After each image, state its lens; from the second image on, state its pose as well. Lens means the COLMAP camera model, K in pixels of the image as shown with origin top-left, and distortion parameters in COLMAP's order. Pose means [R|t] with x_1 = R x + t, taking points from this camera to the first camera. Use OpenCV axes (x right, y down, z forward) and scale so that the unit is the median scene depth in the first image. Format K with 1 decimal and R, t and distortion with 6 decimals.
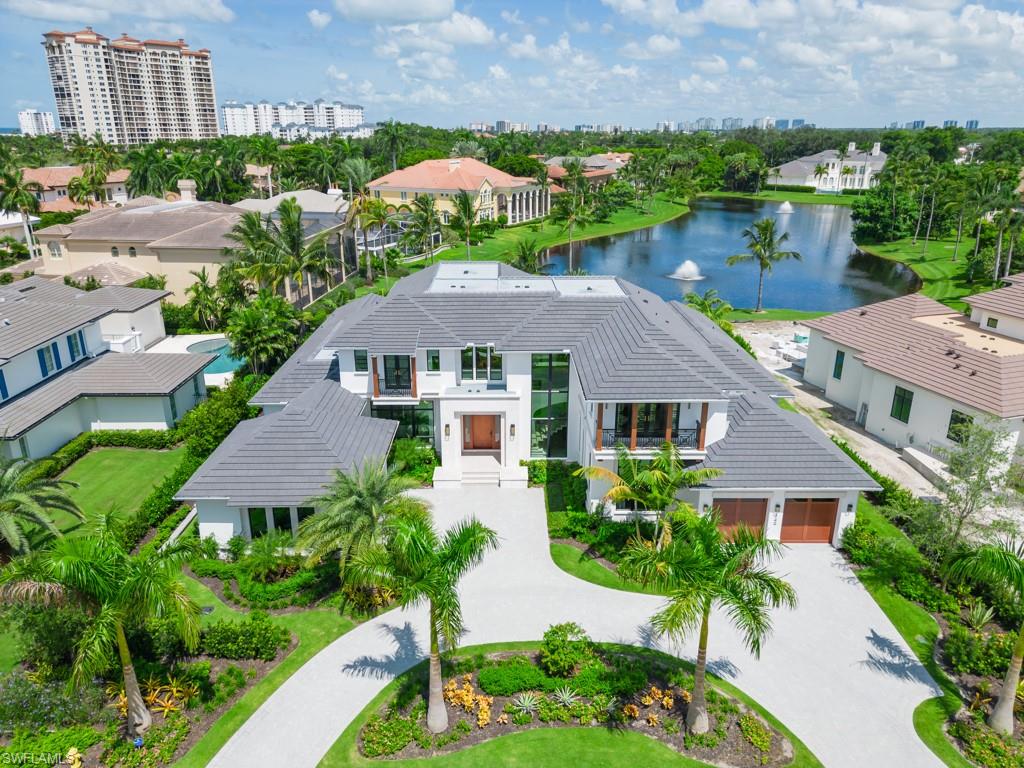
lens RADIAL K [[718.6, 0, 512.0], [0, 718.6, 384.0], [0, 0, 1]] dist [0.046423, -0.042274]
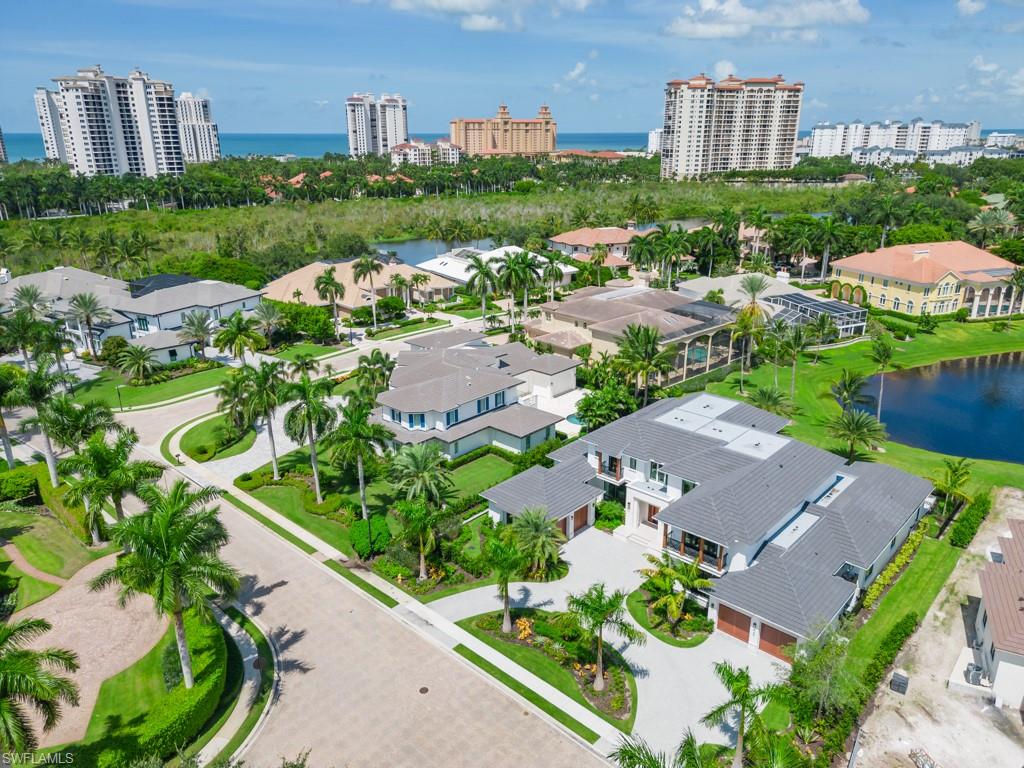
lens RADIAL K [[718.6, 0, 512.0], [0, 718.6, 384.0], [0, 0, 1]] dist [0.046423, -0.042274]
pose [[0.726232, 0.220499, -0.651128, 0.584083], [-0.222299, 0.971601, 0.081084, -0.225326], [0.650516, 0.085859, 0.754624, -0.372093]]
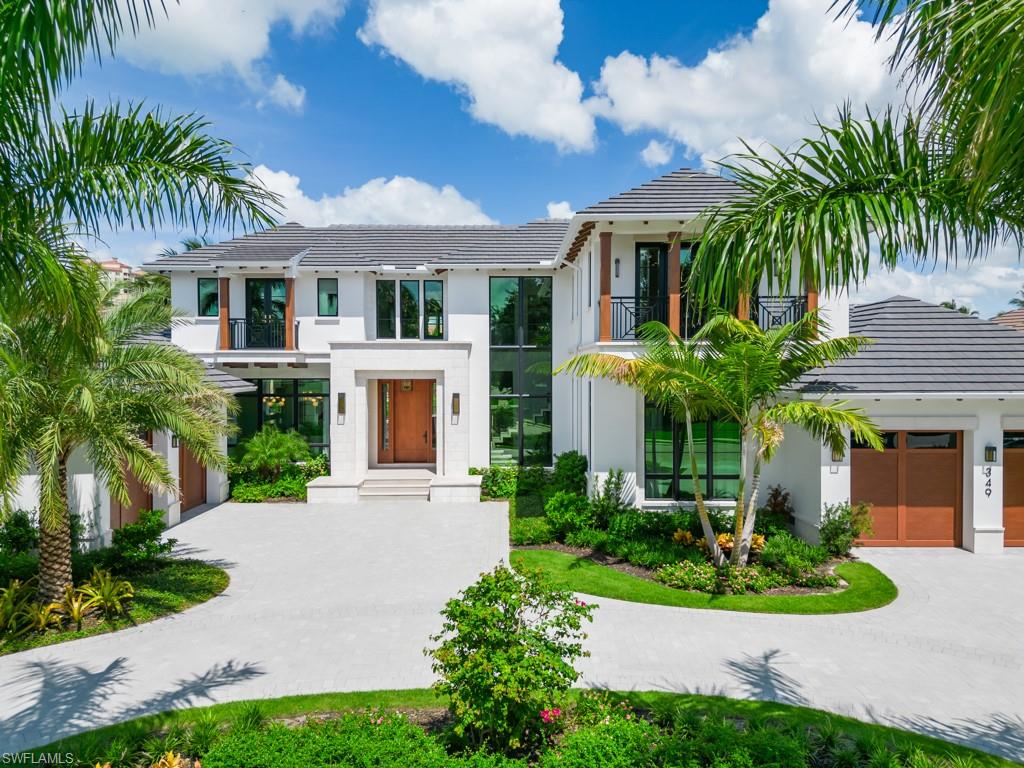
lens RADIAL K [[718.6, 0, 512.0], [0, 718.6, 384.0], [0, 0, 1]] dist [0.046423, -0.042274]
pose [[0.999982, -0.003218, -0.005145, 0.038777], [0.001388, 0.946627, -0.322328, 0.185335], [0.005908, 0.322315, 0.946614, 0.354505]]
